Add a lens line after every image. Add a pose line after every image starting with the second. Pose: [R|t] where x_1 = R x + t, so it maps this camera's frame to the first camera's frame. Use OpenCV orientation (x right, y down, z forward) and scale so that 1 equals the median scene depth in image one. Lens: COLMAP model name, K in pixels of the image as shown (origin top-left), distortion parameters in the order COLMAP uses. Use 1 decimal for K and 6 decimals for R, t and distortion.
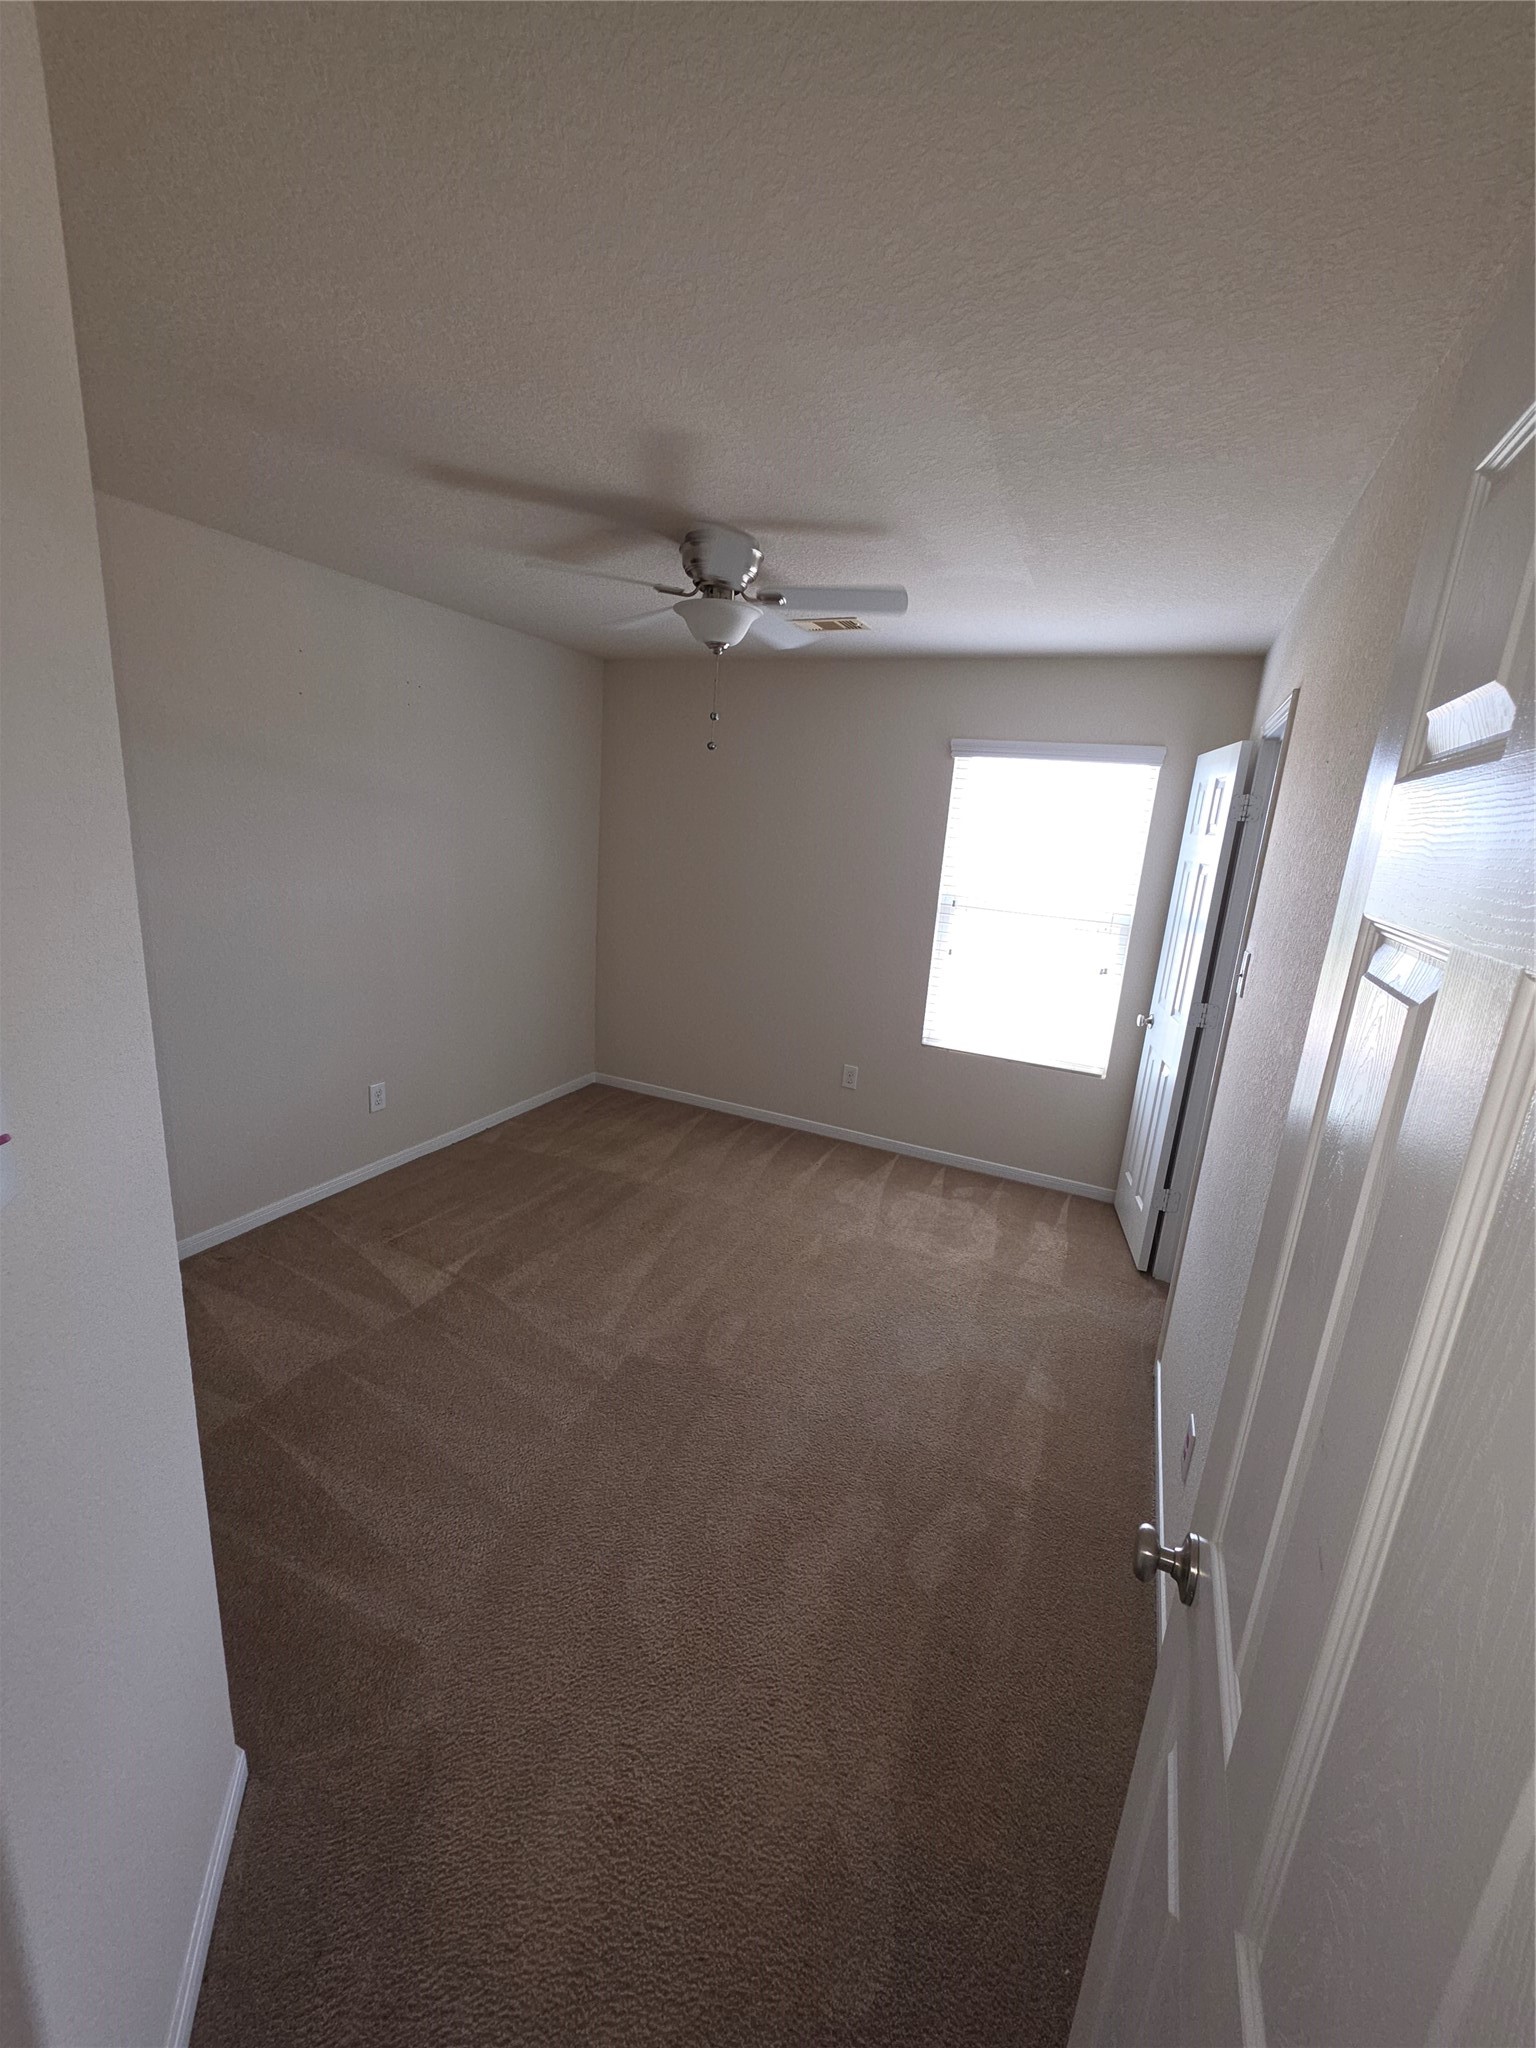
lens RADIAL K [[819.1, 0, 767.9], [0, 819.1, 1018.5], [0, 0, 1]] dist [-0.006626, 0.001632]
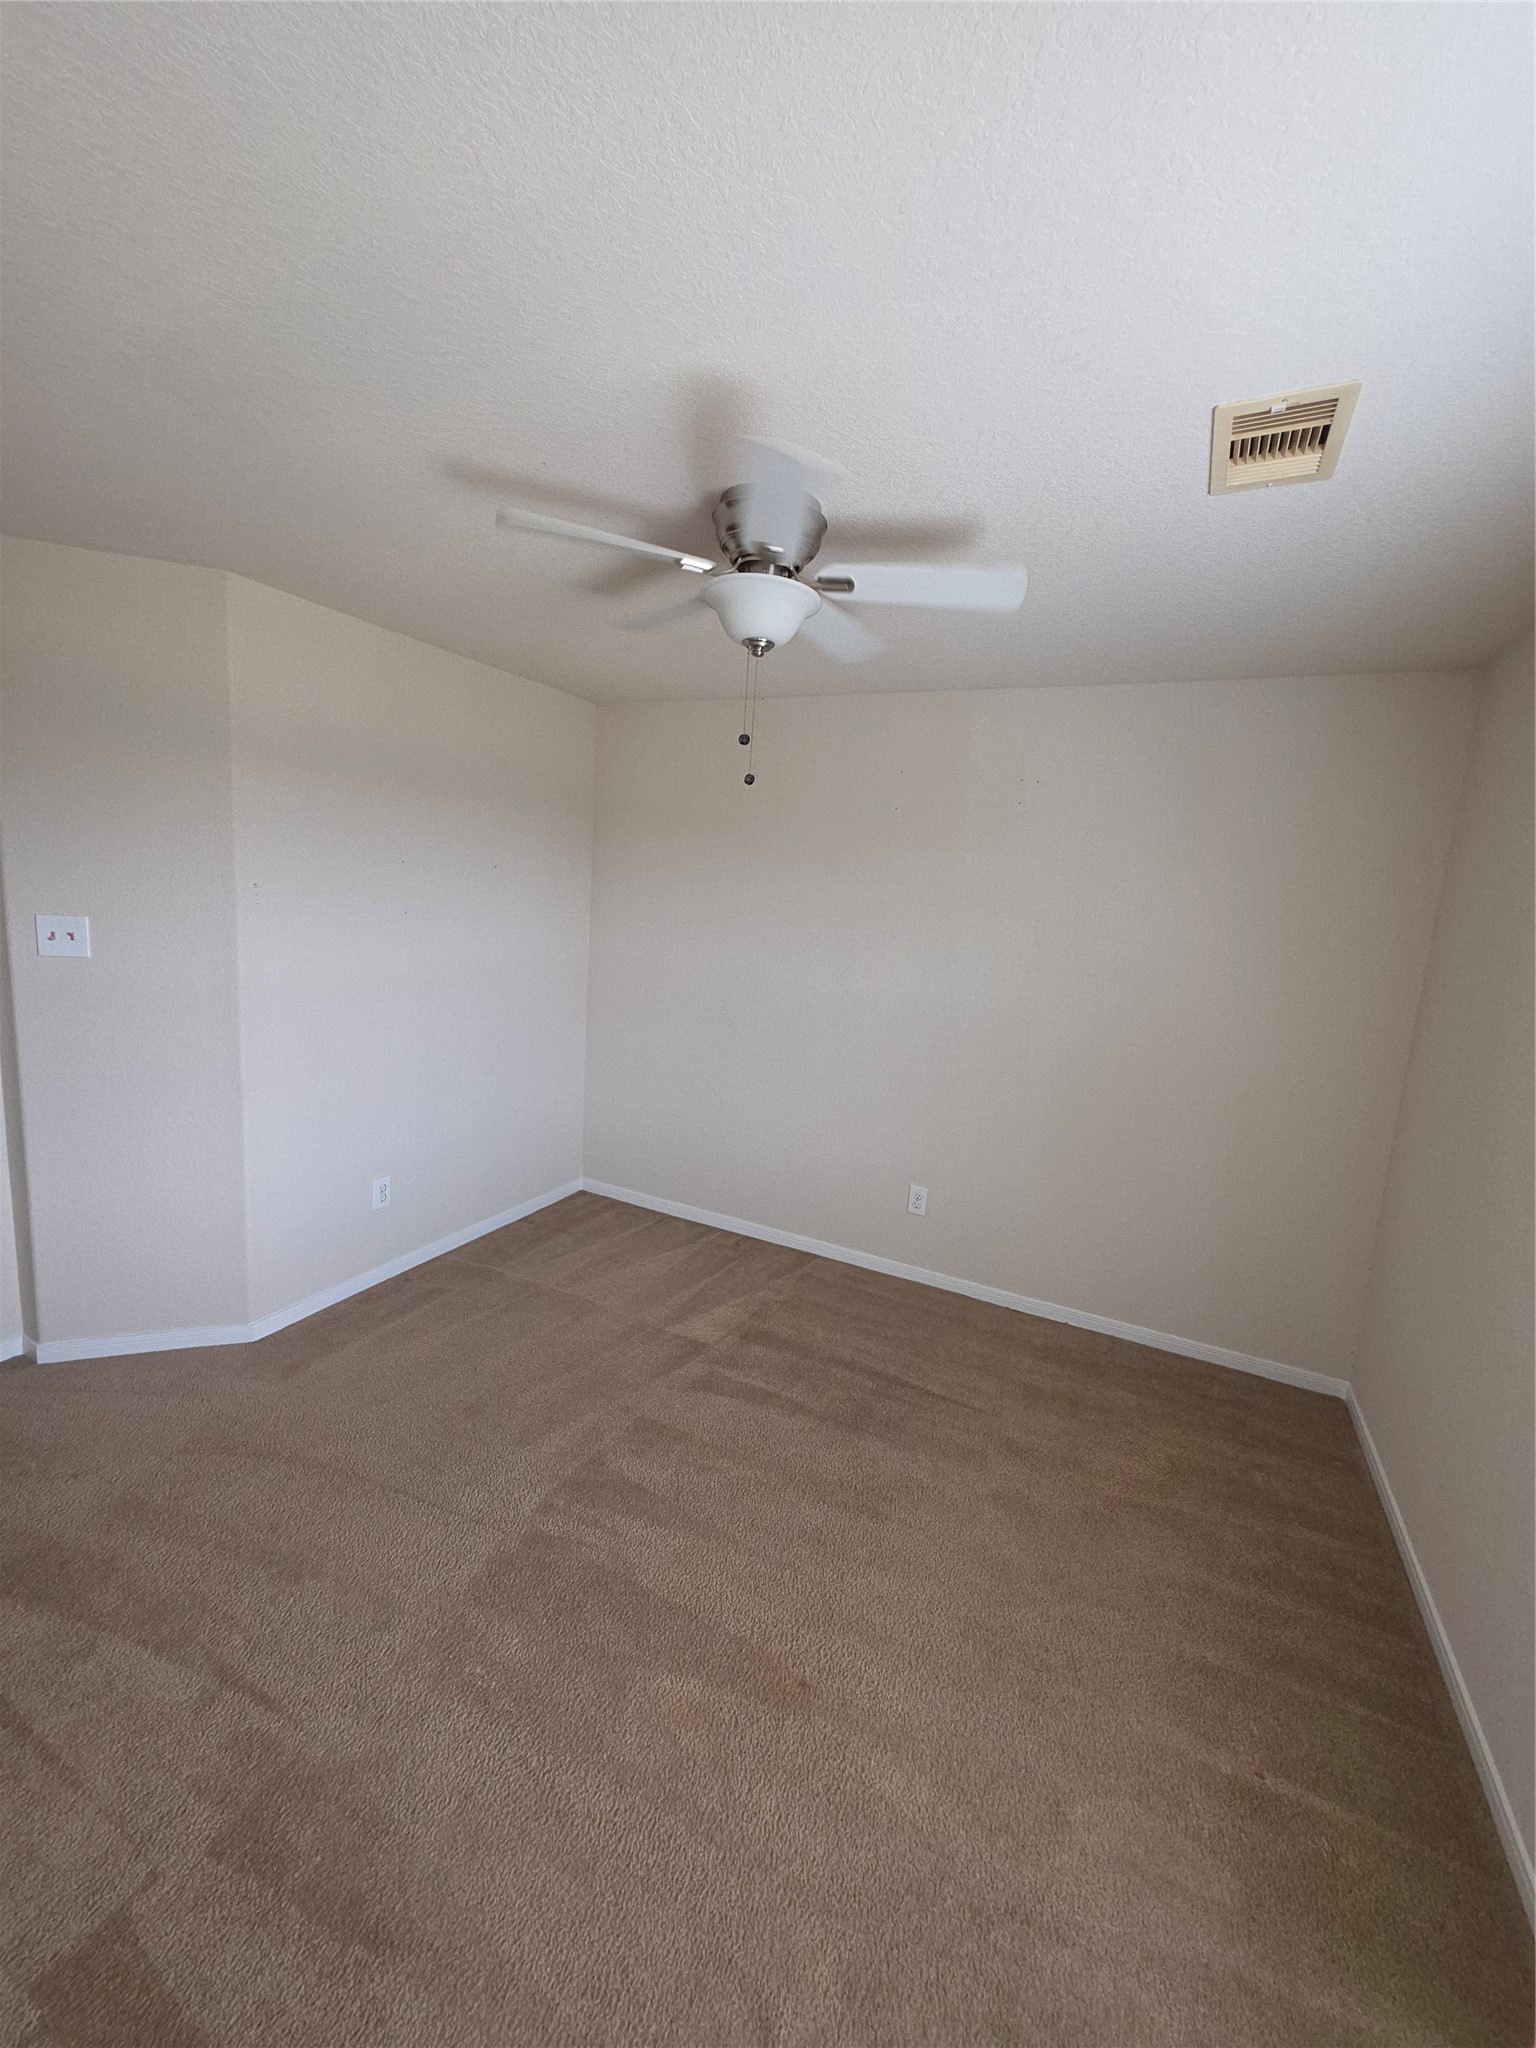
lens RADIAL K [[819.1, 0, 760.3], [0, 819.1, 1036.2], [0, 0, 1]] dist [-0.006626, 0.001632]
pose [[-0.037209, 0.109581, -0.993281, 0.792303], [-0.302274, 0.946173, 0.115707, -0.241757], [0.952495, 0.304548, -0.002083, 1.275942]]
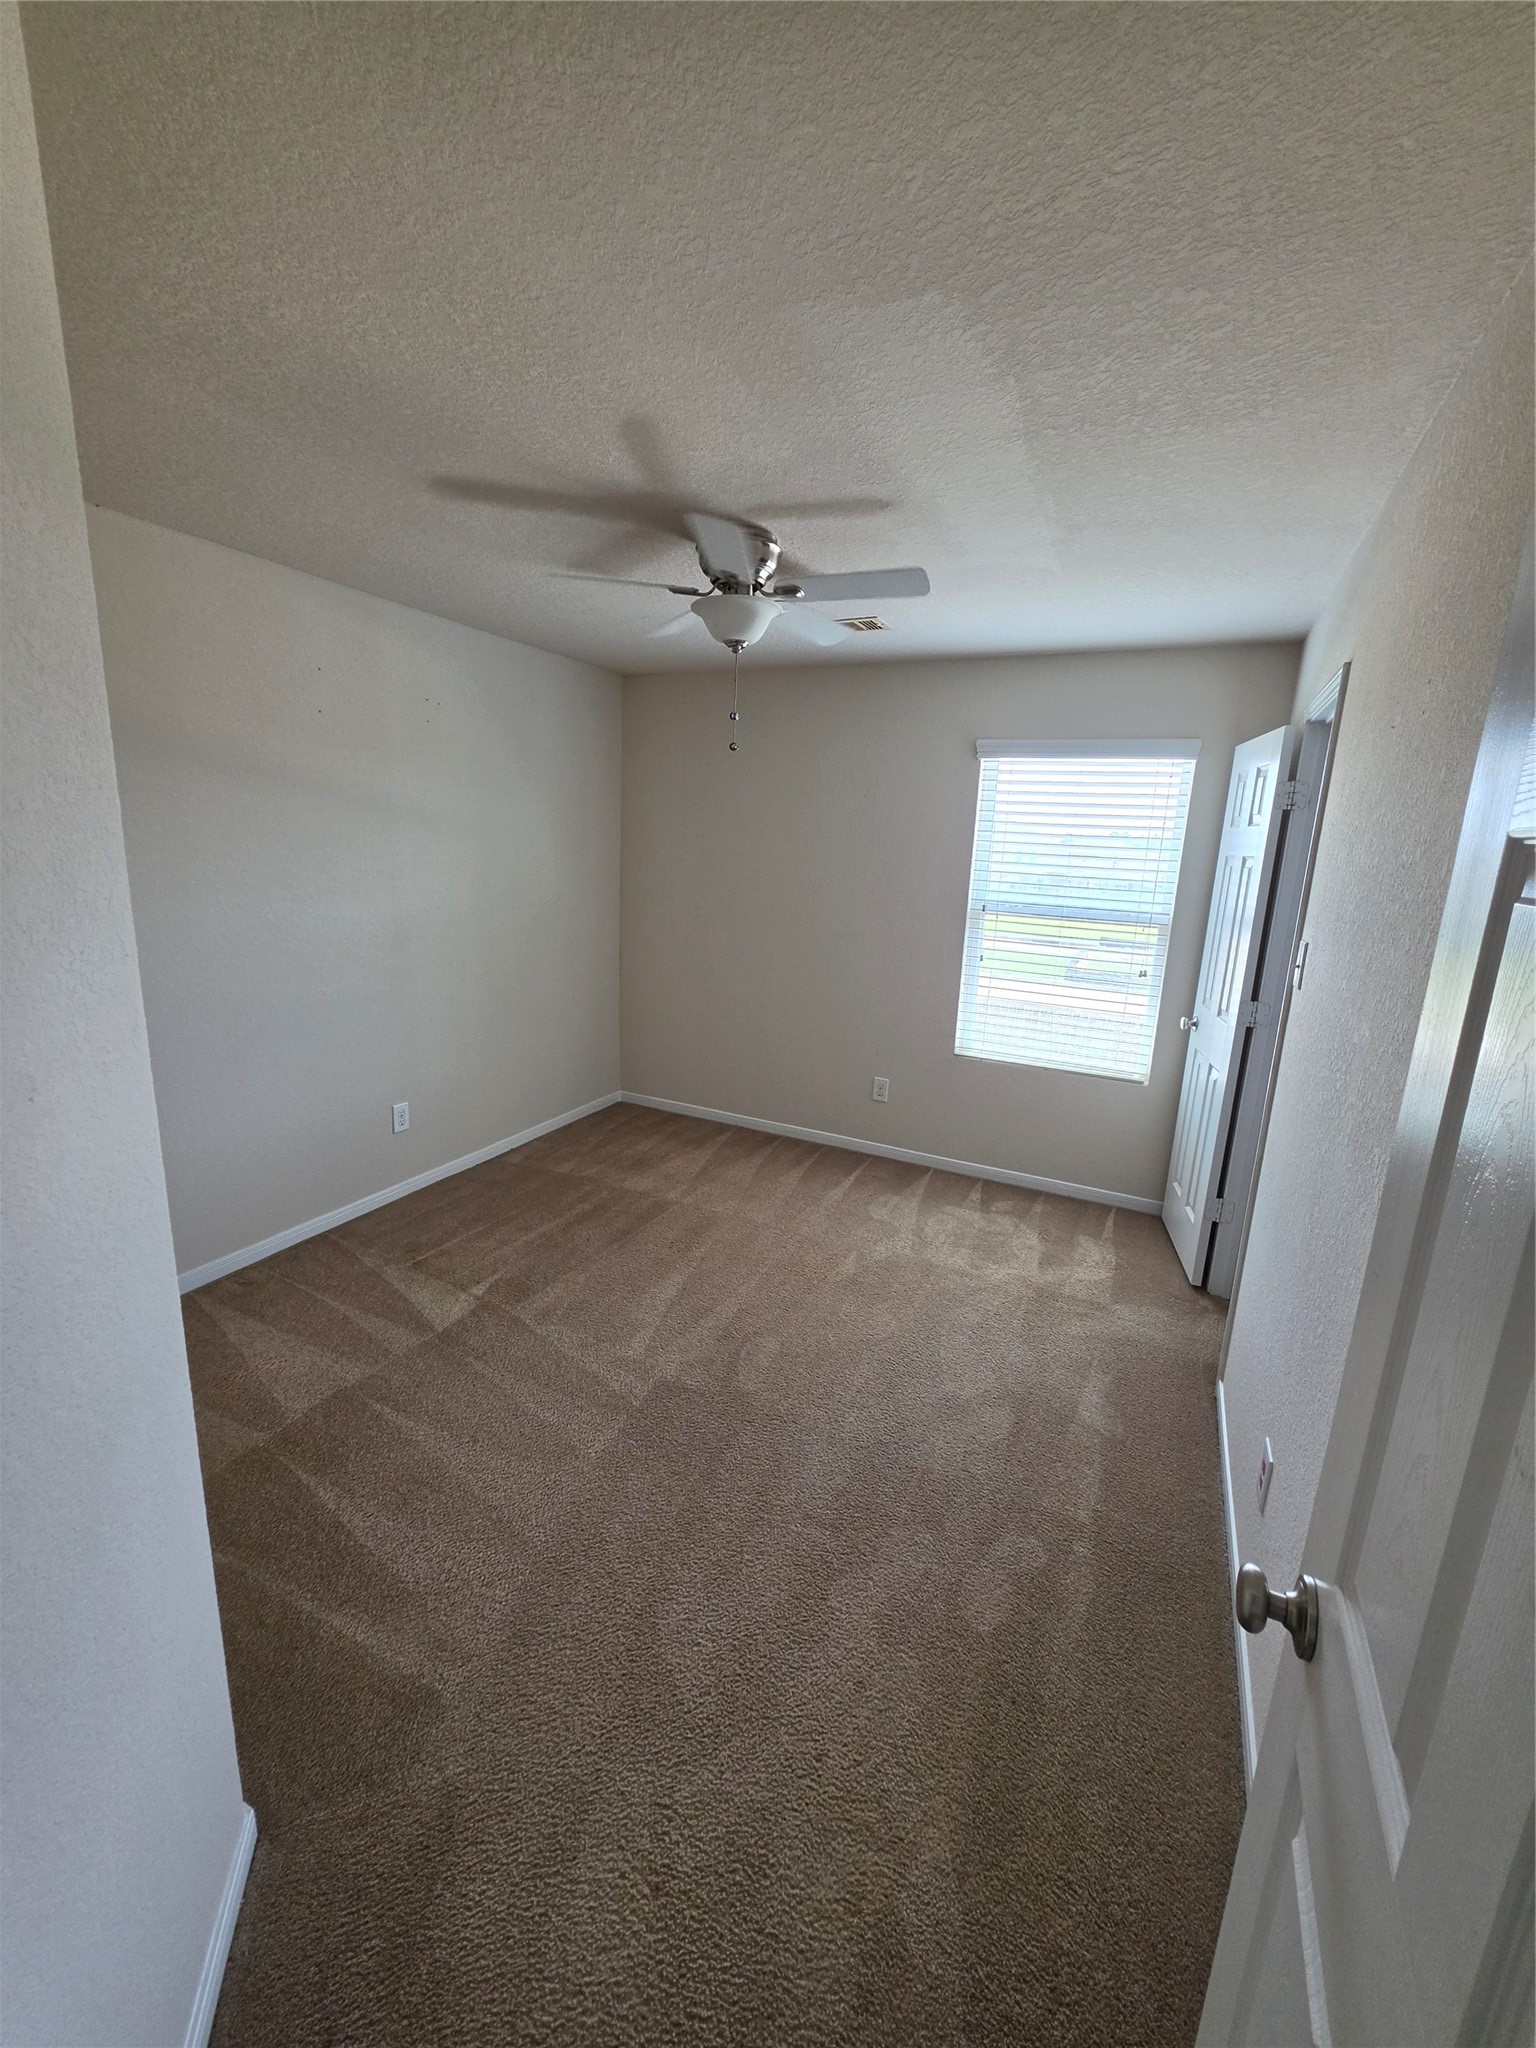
lens RADIAL K [[819.1, 0, 766.1], [0, 819.1, 1019.6], [0, 0, 1]] dist [-0.006626, 0.001632]
pose [[0.999259, -0.021392, -0.031999, -0.005352], [0.020541, 0.999433, -0.026685, 0.022378], [0.032551, 0.026008, 0.999132, 0.042936]]
